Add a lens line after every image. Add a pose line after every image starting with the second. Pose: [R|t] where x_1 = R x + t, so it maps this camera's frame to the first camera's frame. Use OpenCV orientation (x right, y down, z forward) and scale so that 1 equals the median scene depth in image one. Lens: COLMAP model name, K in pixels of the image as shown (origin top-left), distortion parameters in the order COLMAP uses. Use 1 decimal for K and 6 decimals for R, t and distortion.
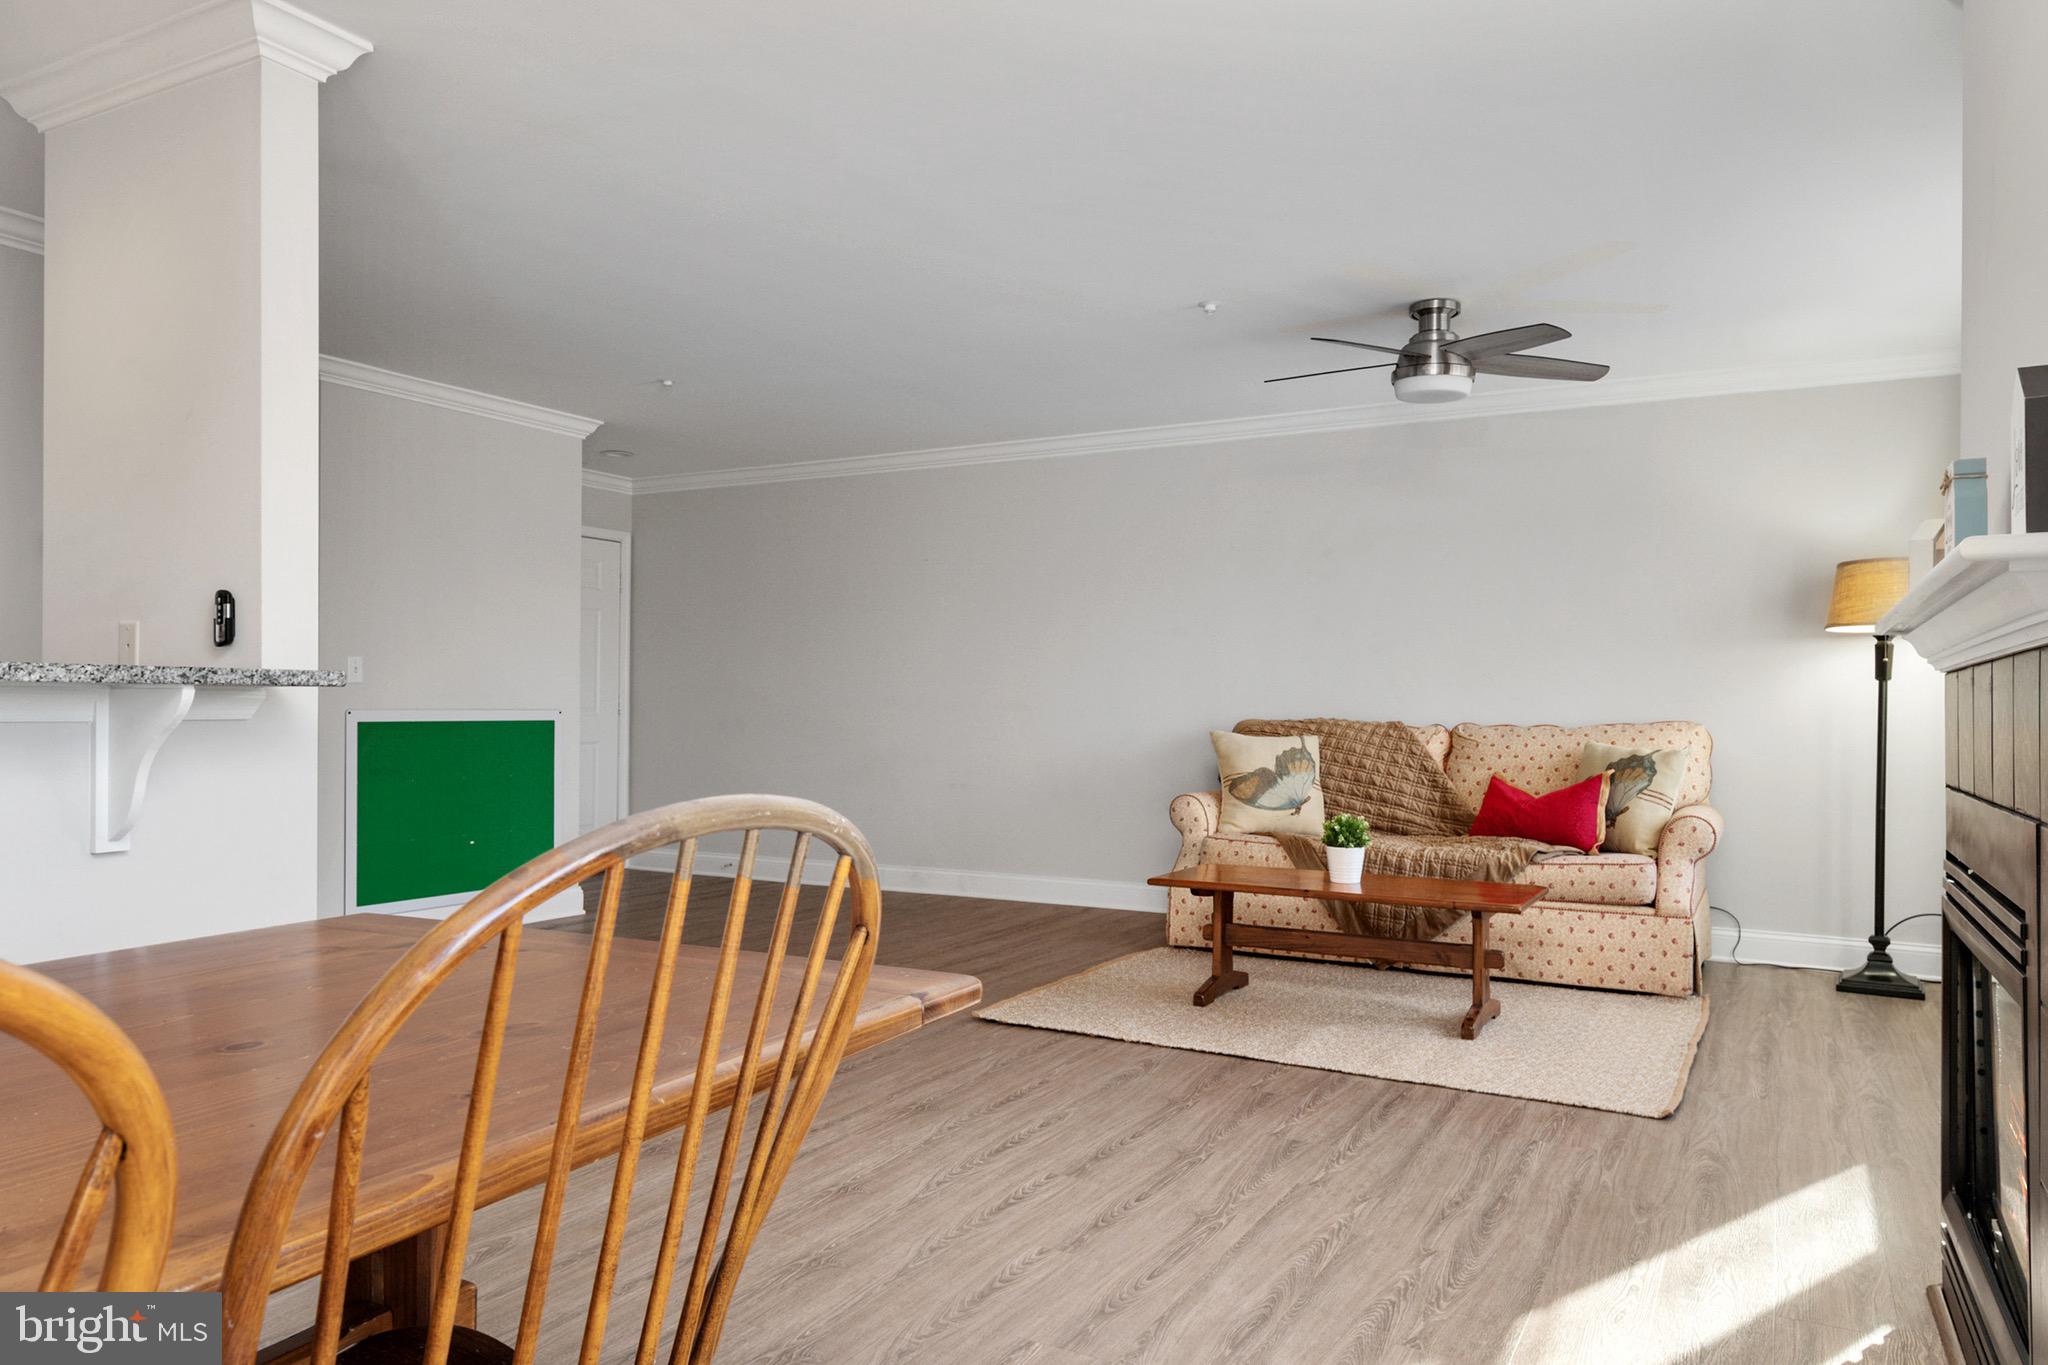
lens RADIAL K [[1369.8, 0, 1024.0], [0, 1369.8, 682.5], [0, 0, 1]] dist [0.004031, -0.003039]
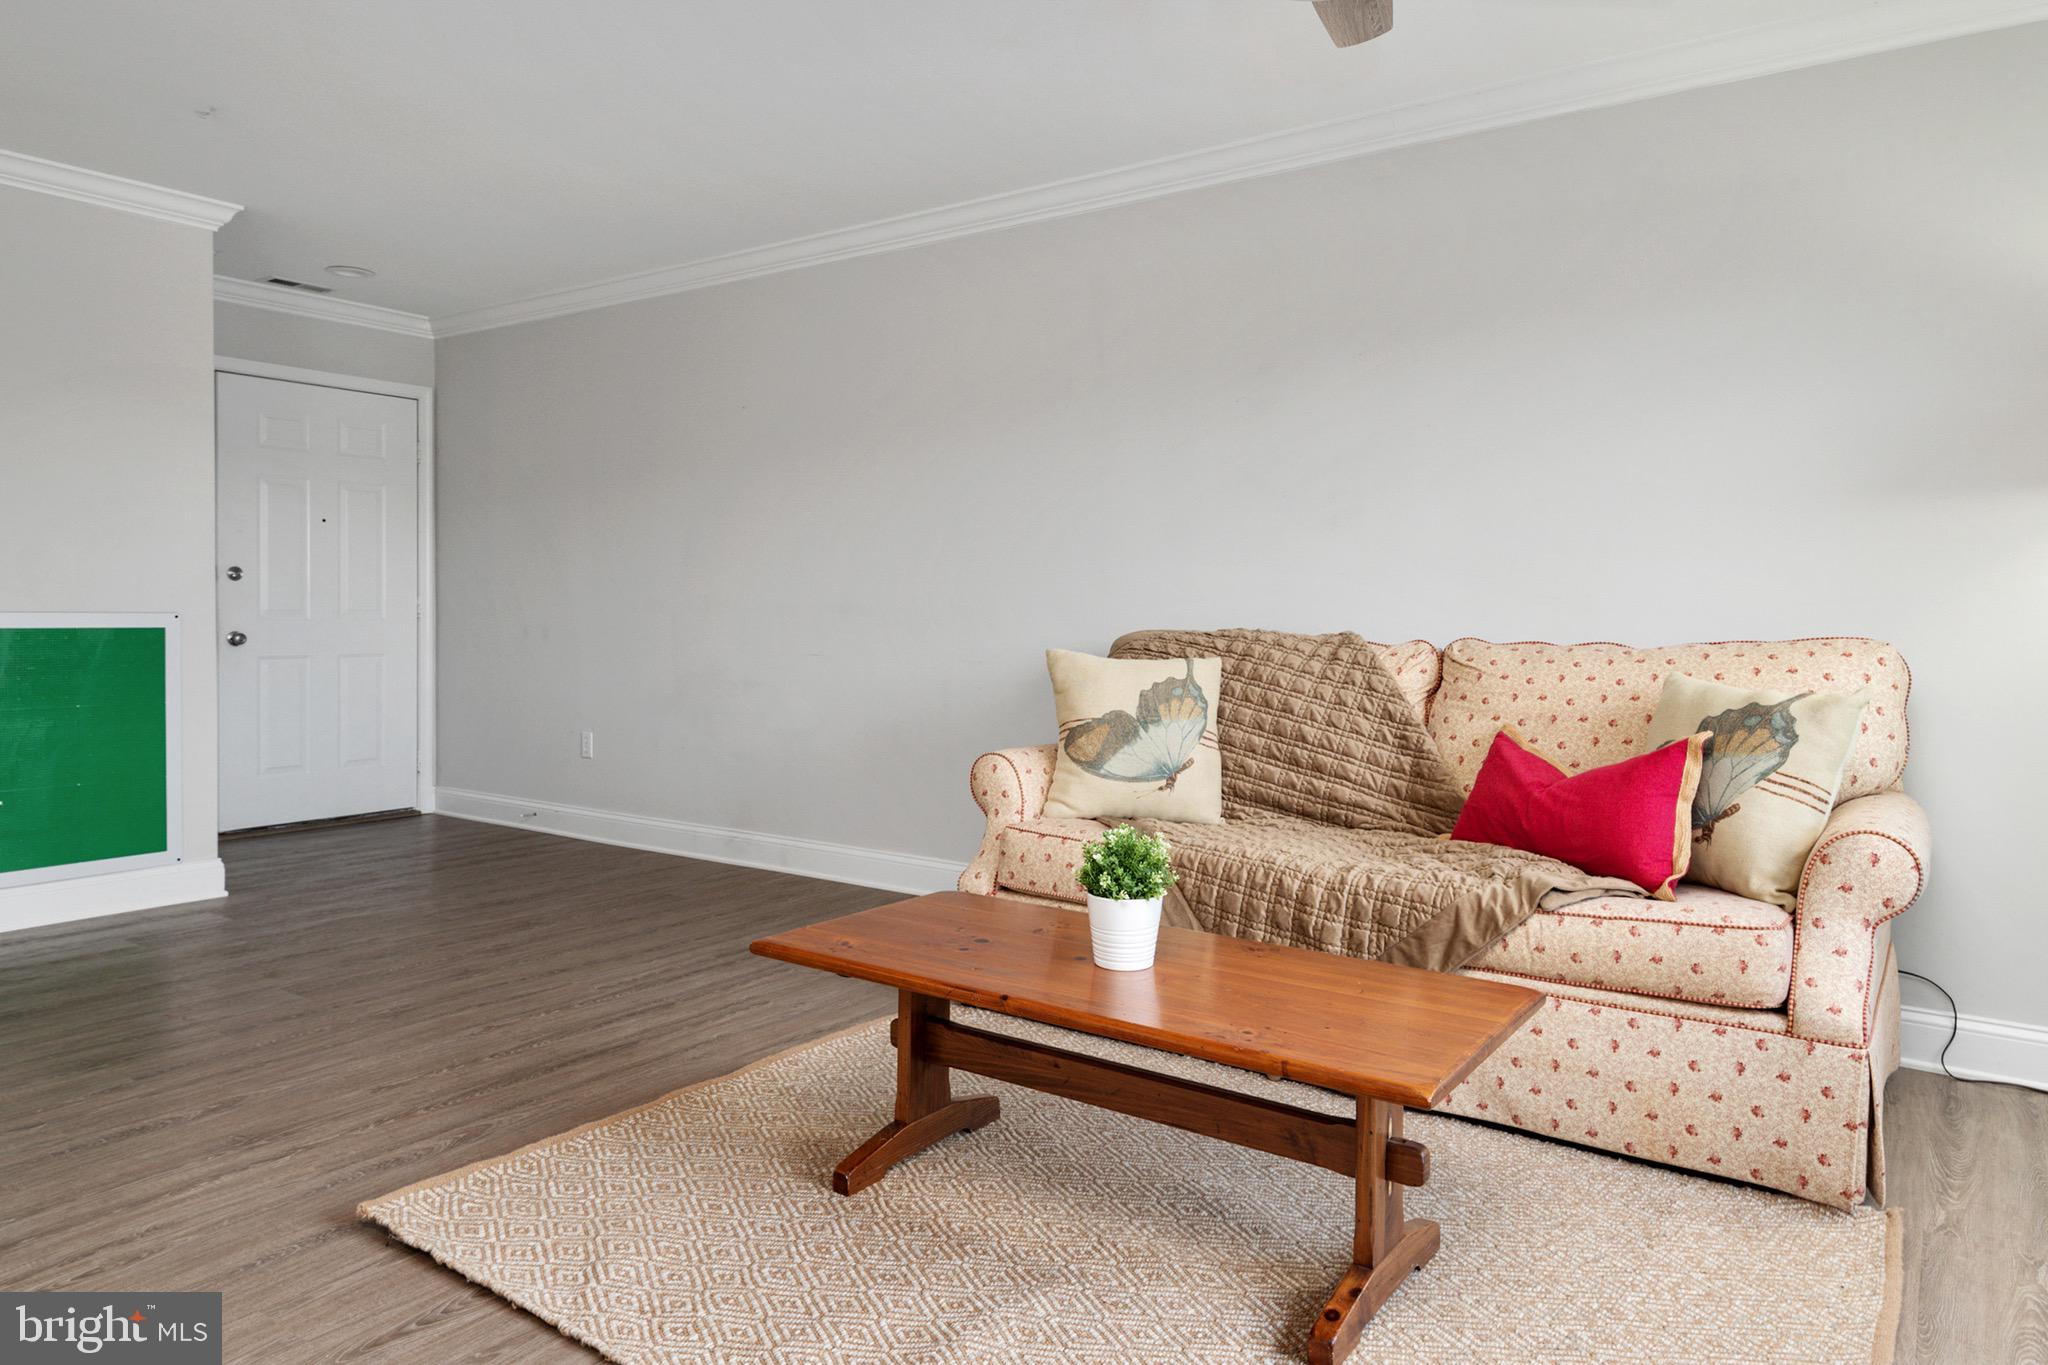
lens RADIAL K [[1324.2, 0, 1025.2], [0, 1324.2, 633.5], [0, 0, 1]] dist [0.009113, 0.000795]
pose [[0.994211, 0.003668, -0.107379, 0.214039], [0.000025, 0.999409, 0.034375, 0.008262], [0.107441, -0.034179, 0.993624, 0.448323]]
